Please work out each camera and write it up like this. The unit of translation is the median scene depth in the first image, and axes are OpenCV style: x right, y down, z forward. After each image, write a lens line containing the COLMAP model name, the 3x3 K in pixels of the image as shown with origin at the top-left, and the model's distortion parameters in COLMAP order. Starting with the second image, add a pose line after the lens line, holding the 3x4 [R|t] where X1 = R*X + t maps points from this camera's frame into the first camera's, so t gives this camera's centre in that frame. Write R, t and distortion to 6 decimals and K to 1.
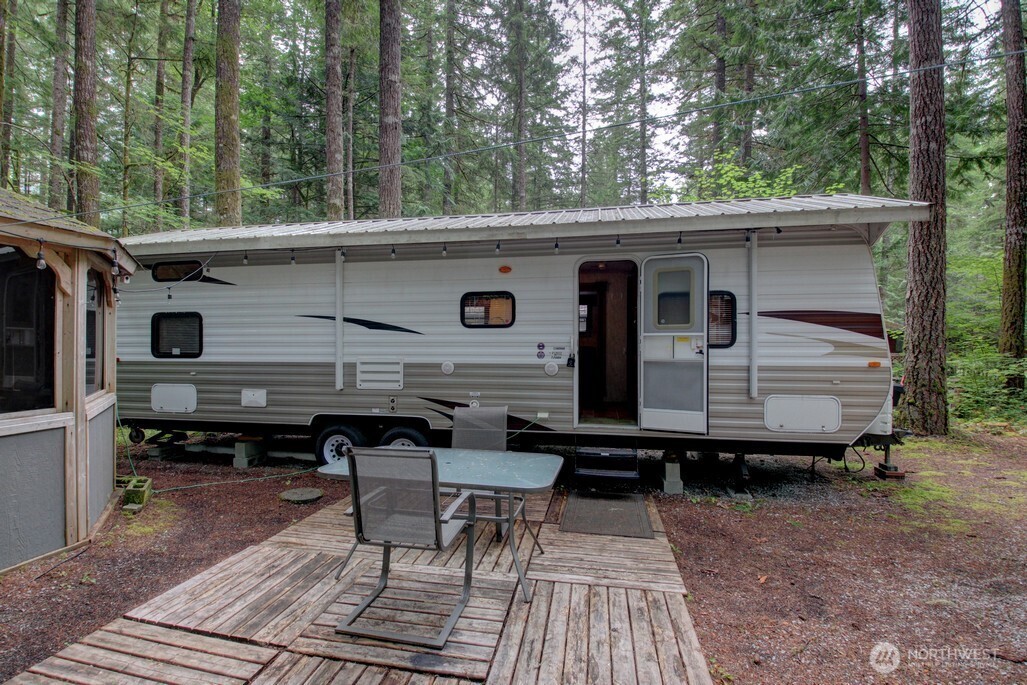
lens RADIAL K [[480.0, 0, 508.9], [0, 480.0, 343.6], [0, 0, 1]] dist [0.003958, -0.016171]
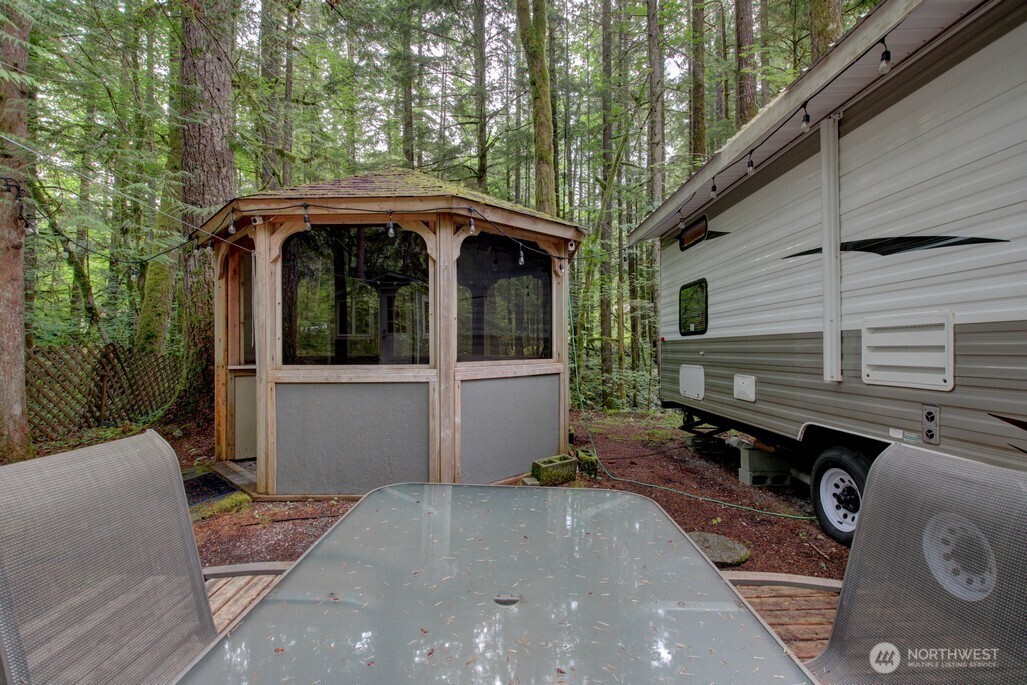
lens RADIAL K [[480.0, 0, 503.6], [0, 480.0, 345.8], [0, 0, 1]] dist [0.003958, -0.016171]
pose [[0.191269, -0.007442, -0.981510, 0.101947], [0.005435, 0.999964, -0.006522, 0.063314], [0.981523, -0.004087, 0.191302, 0.601341]]
